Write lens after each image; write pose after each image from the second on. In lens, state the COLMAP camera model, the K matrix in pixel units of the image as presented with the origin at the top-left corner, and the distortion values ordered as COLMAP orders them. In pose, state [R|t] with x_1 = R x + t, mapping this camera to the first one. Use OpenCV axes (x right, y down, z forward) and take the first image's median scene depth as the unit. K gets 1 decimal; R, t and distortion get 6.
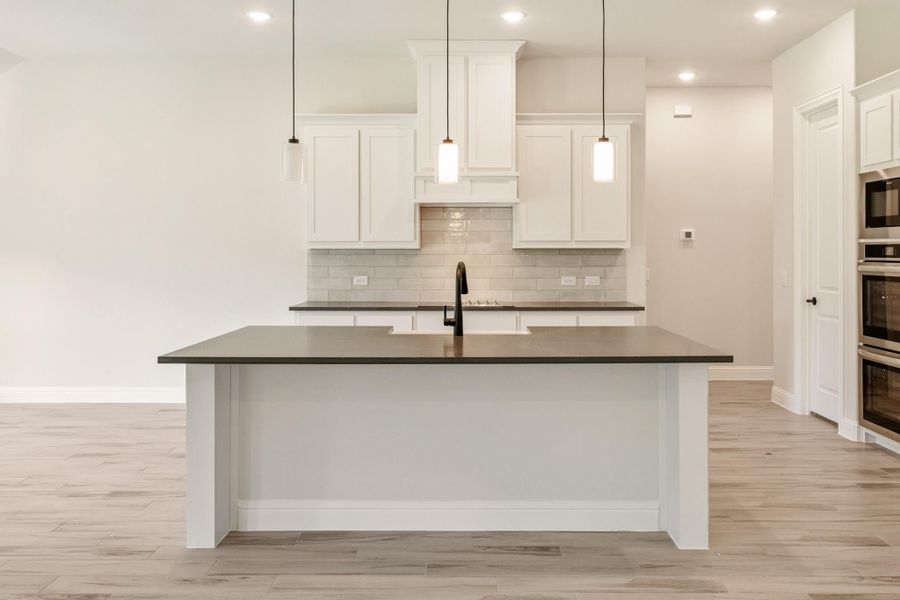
lens RADIAL K [[729.5, 0, 464.6], [0, 729.5, 252.1], [0, 0, 1]] dist [-0.006248, -0.005085]
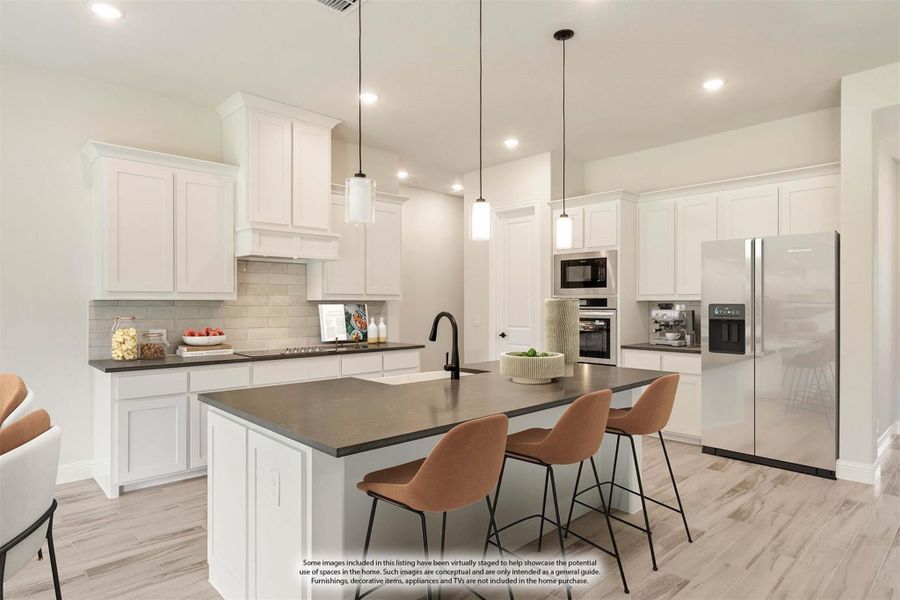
lens RADIAL K [[519.2, 0, 450.7], [0, 519.2, 296.8], [0, 0, 1]] dist [0.000225, -0.000545]
pose [[0.720601, 0.008684, 0.693296, -0.352162], [0.000896, 0.999909, -0.013456, 0.000651], [-0.693349, 0.010318, 0.720528, 0.277006]]
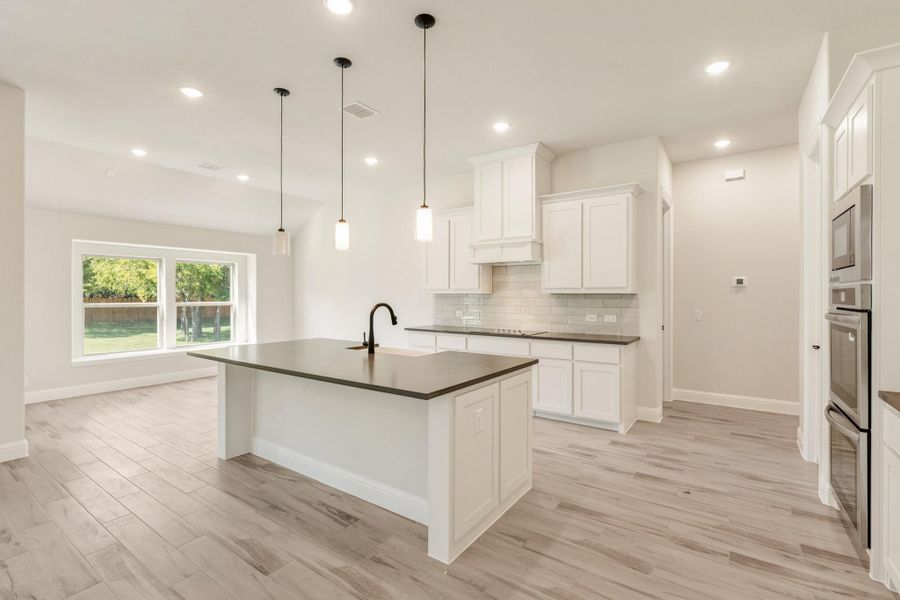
lens RADIAL K [[408.4, 0, 448.2], [0, 408.4, 296.5], [0, 0, 1]] dist [-0.001416, -0.000511]
pose [[0.822353, 0.003950, -0.568964, 0.368403], [-0.002286, 0.999991, 0.003638, -0.001733], [0.568973, -0.001691, 0.822354, 0.261379]]
